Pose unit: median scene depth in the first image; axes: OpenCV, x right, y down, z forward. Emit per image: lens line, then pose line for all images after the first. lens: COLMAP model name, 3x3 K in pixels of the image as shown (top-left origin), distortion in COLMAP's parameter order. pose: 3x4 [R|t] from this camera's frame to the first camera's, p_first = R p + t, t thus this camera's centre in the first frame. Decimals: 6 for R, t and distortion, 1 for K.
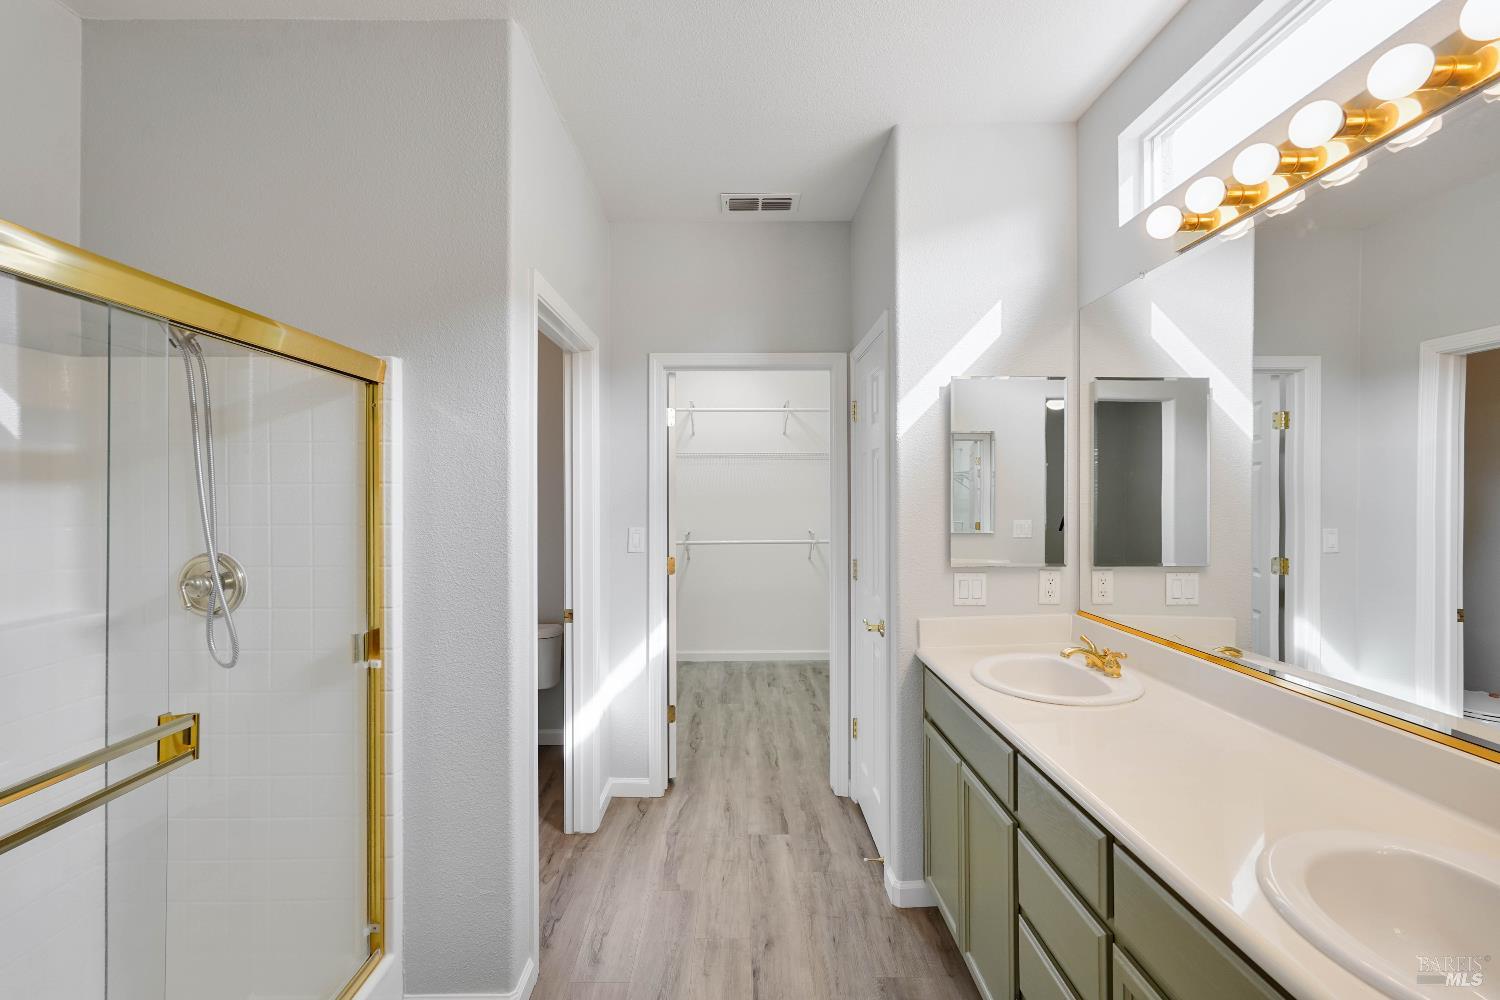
lens RADIAL K [[674.4, 0, 740.4], [0, 674.4, 493.1], [0, 0, 1]] dist [-0.015440, 0.005149]
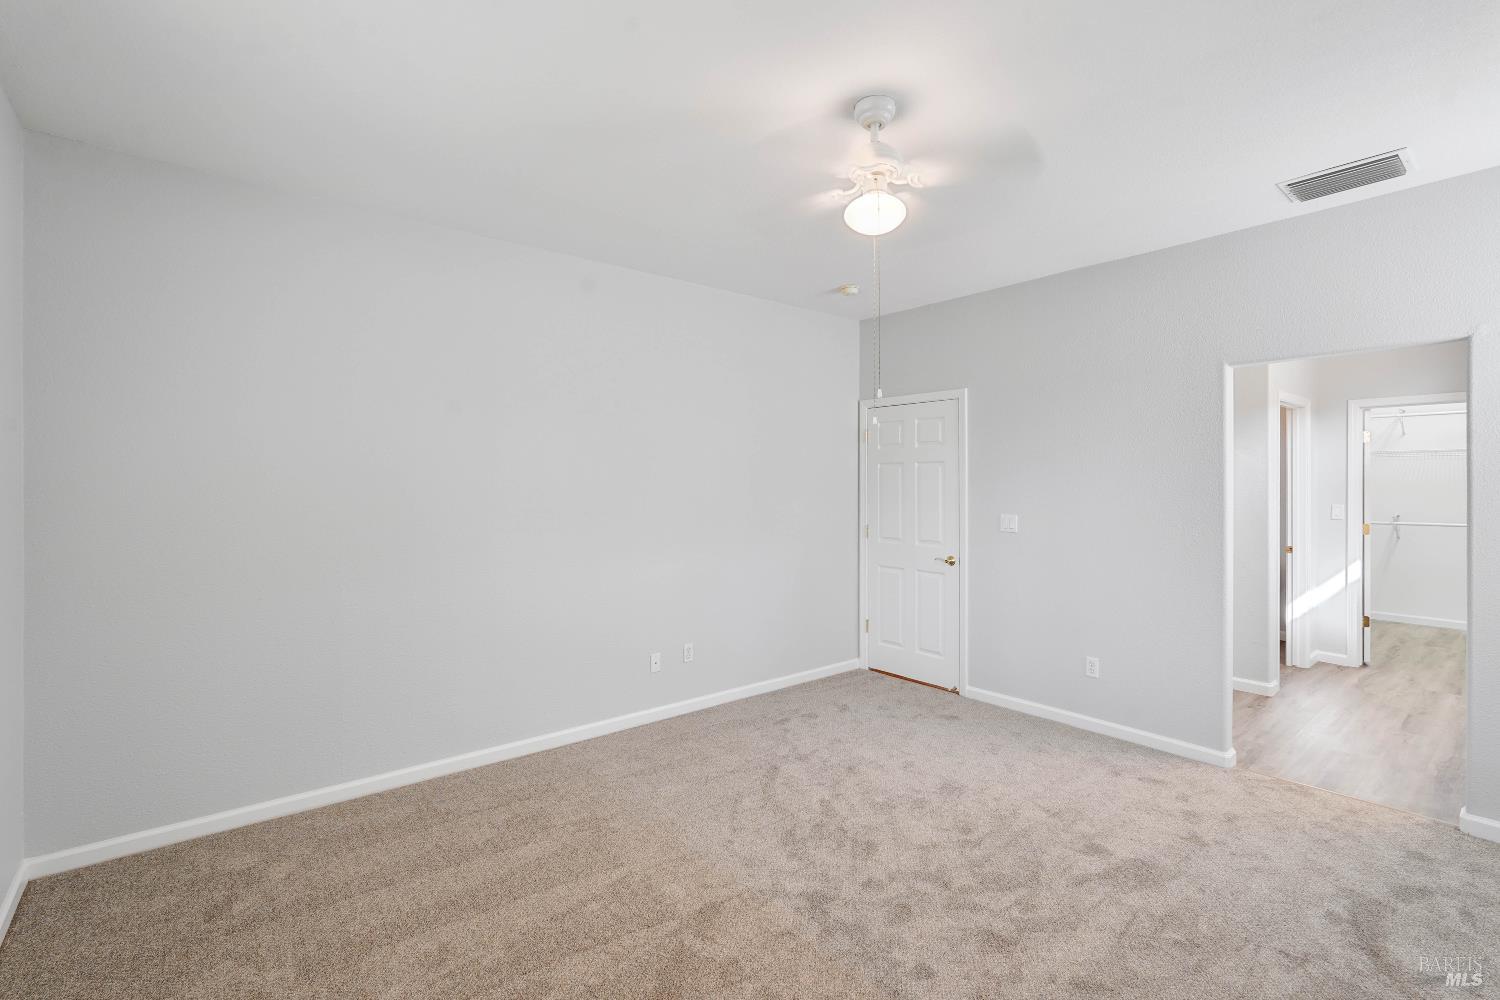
lens RADIAL K [[674.4, 0, 737.1], [0, 674.4, 486.9], [0, 0, 1]] dist [-0.015440, 0.005149]
pose [[0.623239, 0.003876, -0.782022, 0.244268], [0.003263, 0.999966, 0.007557, -0.012190], [0.782024, -0.007262, 0.623205, -1.375097]]
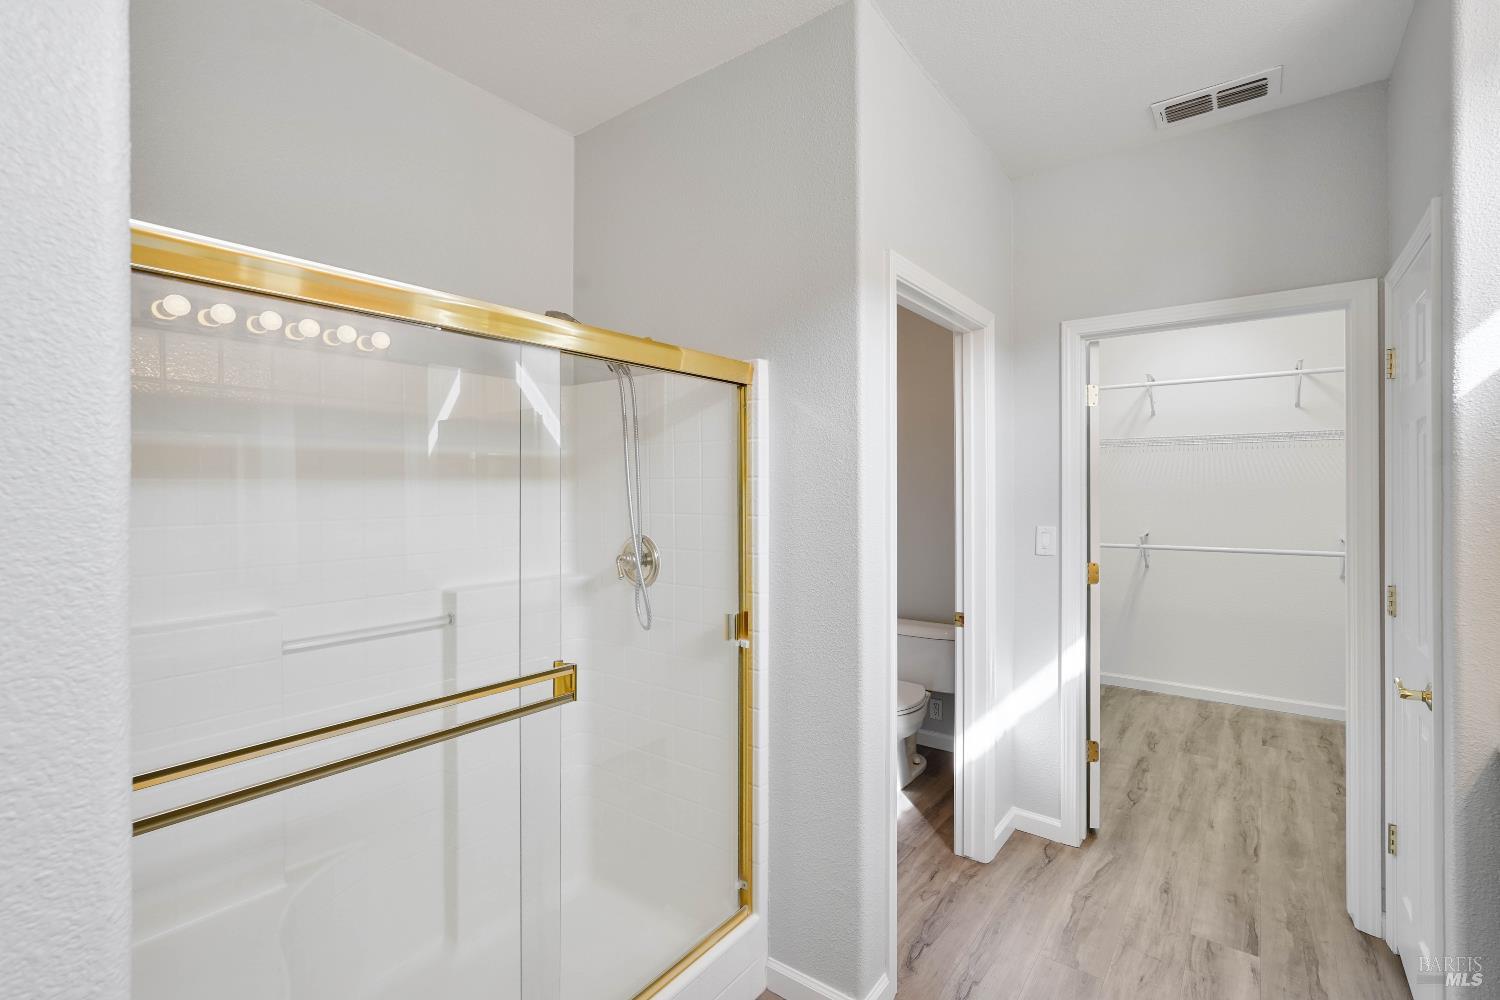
lens RADIAL K [[674.4, 0, 732.8], [0, 674.4, 489.6], [0, 0, 1]] dist [-0.015440, 0.005149]
pose [[0.781618, 0.000986, -0.623756, 0.078355], [0.000482, 0.999997, 0.002185, 0.001859], [0.623757, -0.002008, 0.781616, 0.085820]]
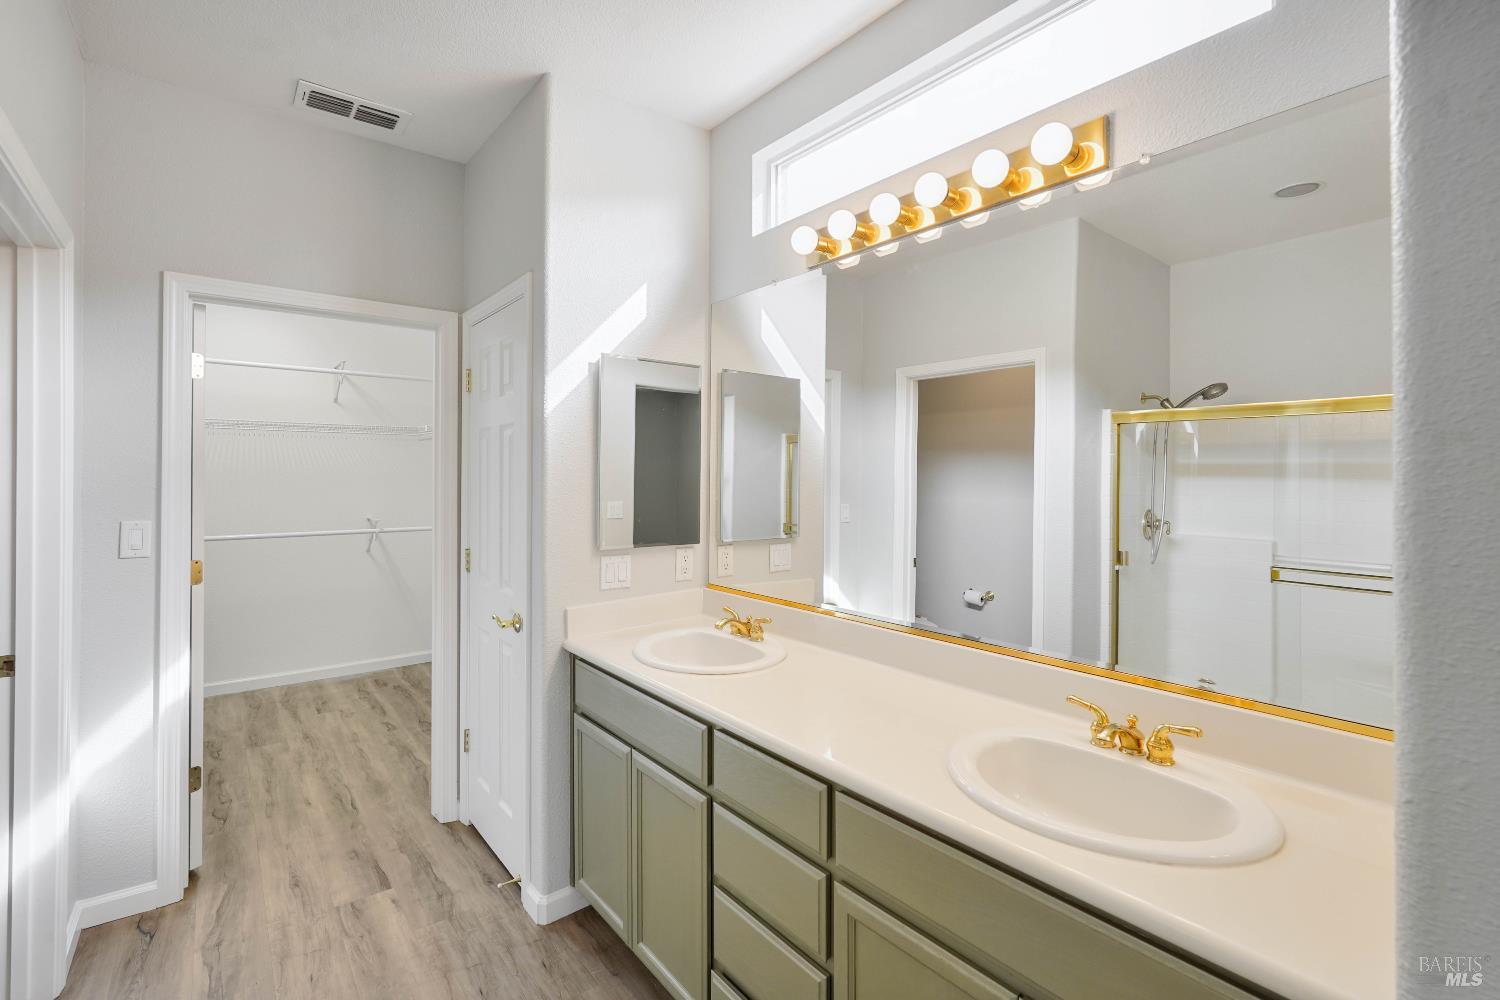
lens RADIAL K [[674.4, 0, 741.9], [0, 674.4, 476.7], [0, 0, 1]] dist [-0.015440, 0.005149]
pose [[0.785570, 0.006155, 0.618742, -0.102171], [-0.006004, 0.999979, -0.002325, 0.004144], [-0.618744, -0.001889, 0.785590, 0.094737]]
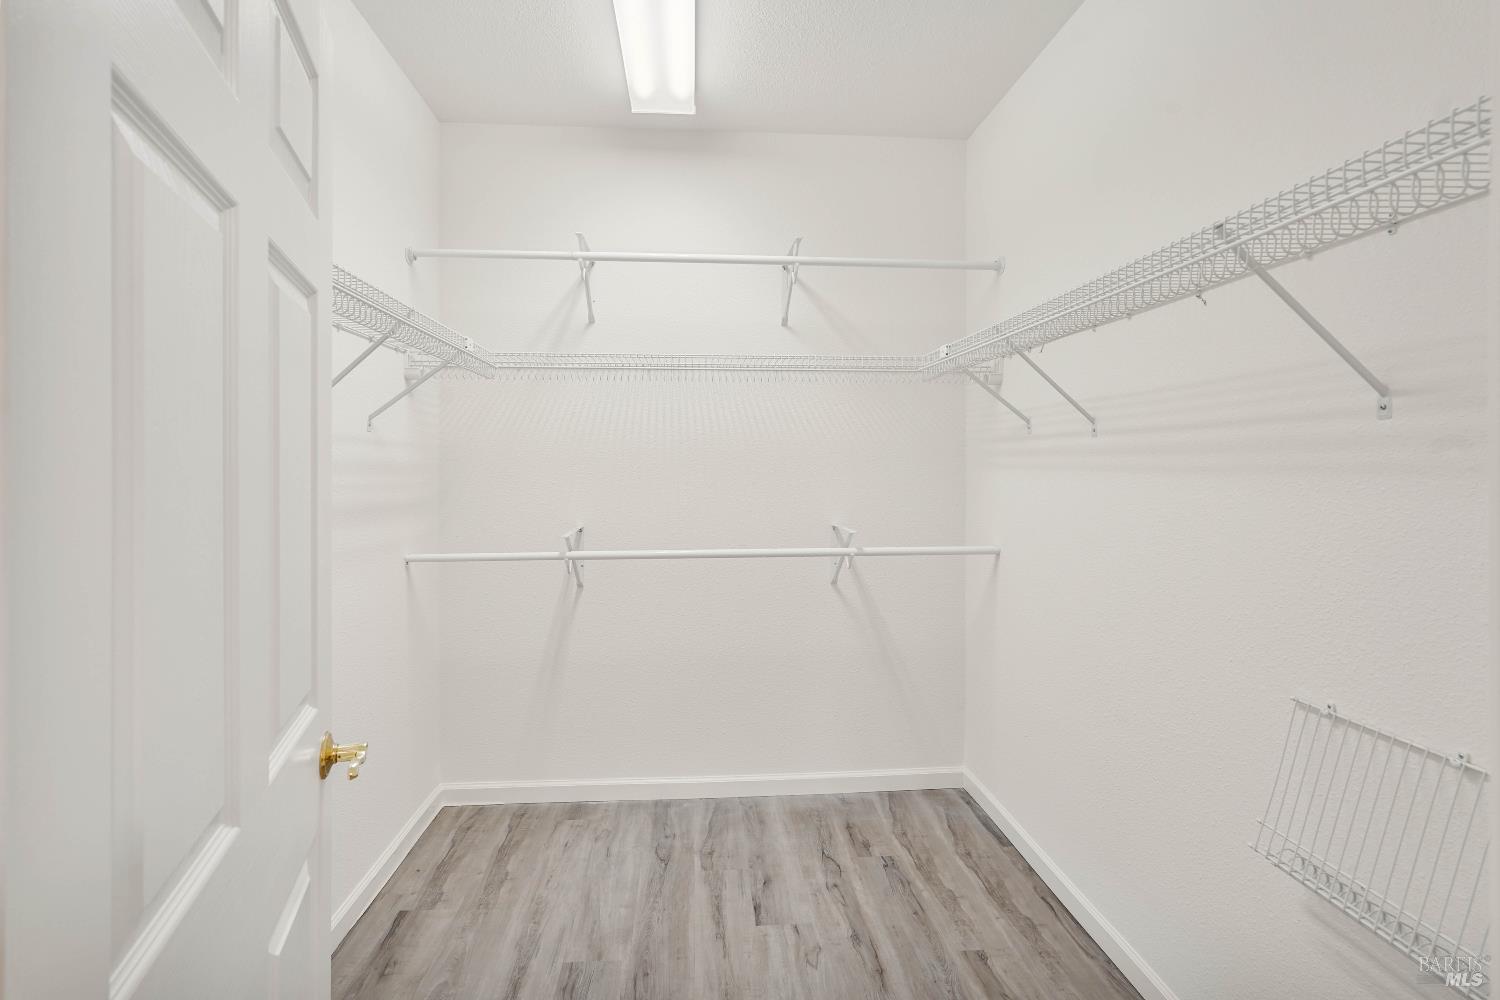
lens RADIAL K [[674.4, 0, 745.3], [0, 674.4, 456.6], [0, 0, 1]] dist [-0.015440, 0.005149]
pose [[0.997187, 0.007365, 0.074586, 0.005524], [-0.006574, 0.999920, -0.010845, 0.022579], [-0.074660, 0.010324, 0.997156, 1.049602]]
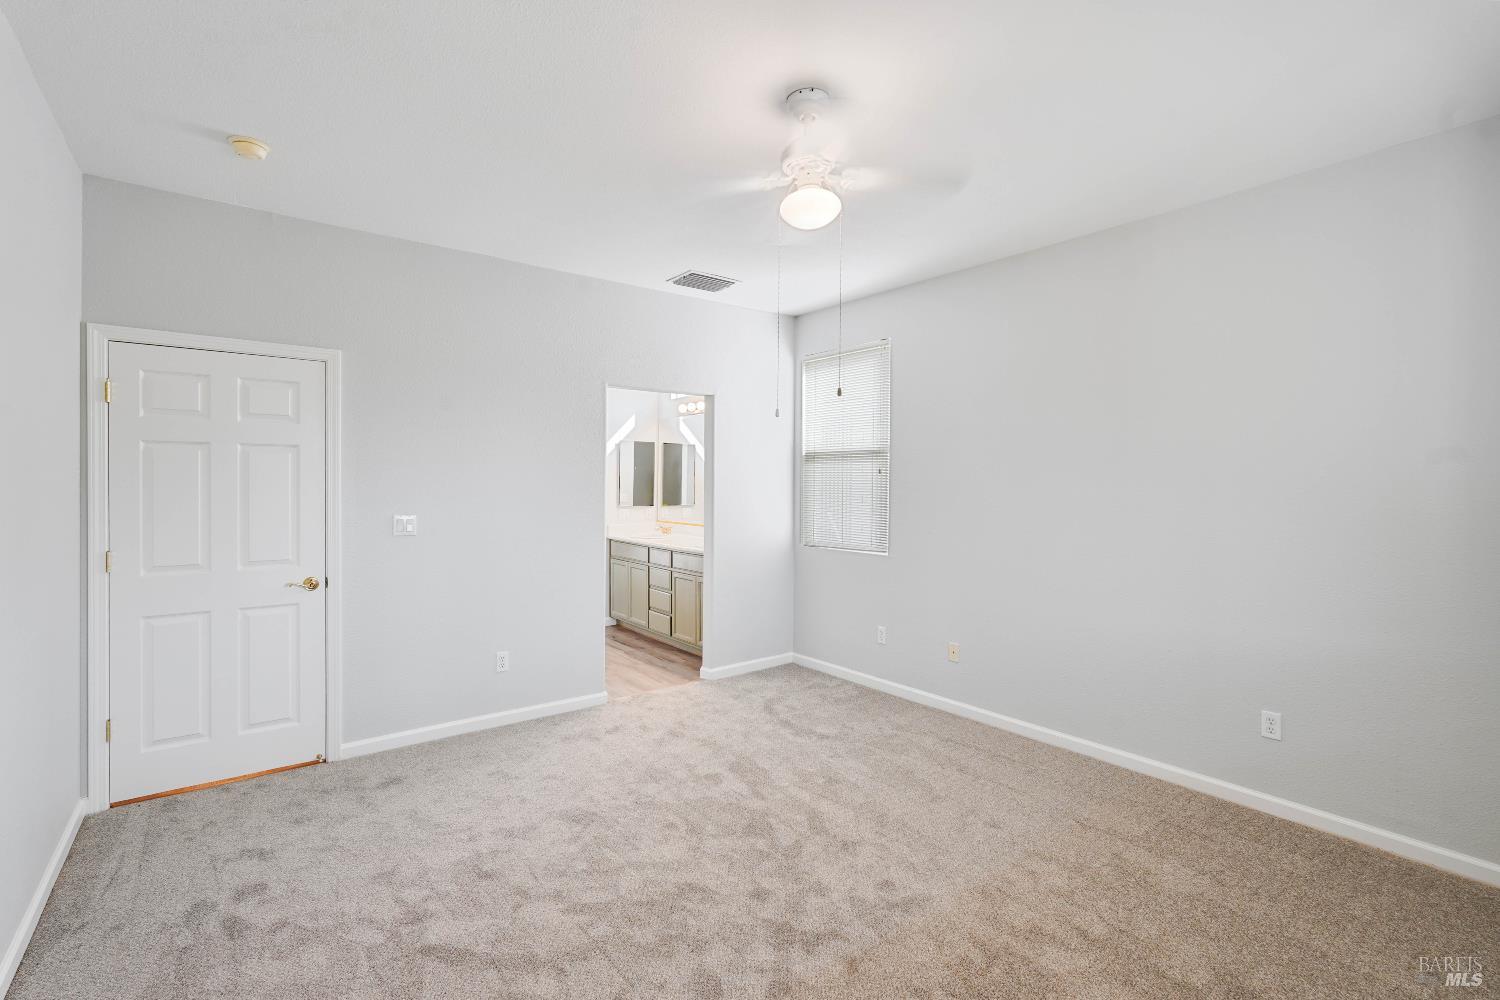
lens RADIAL K [[674.4, 0, 744.6], [0, 674.4, 492.7], [0, 0, 1]] dist [-0.015440, 0.005149]
pose [[0.796143, -0.006456, 0.605074, -0.832107], [-0.009043, 0.999705, 0.022564, -0.011821], [-0.605040, -0.023436, 0.795850, -1.341791]]
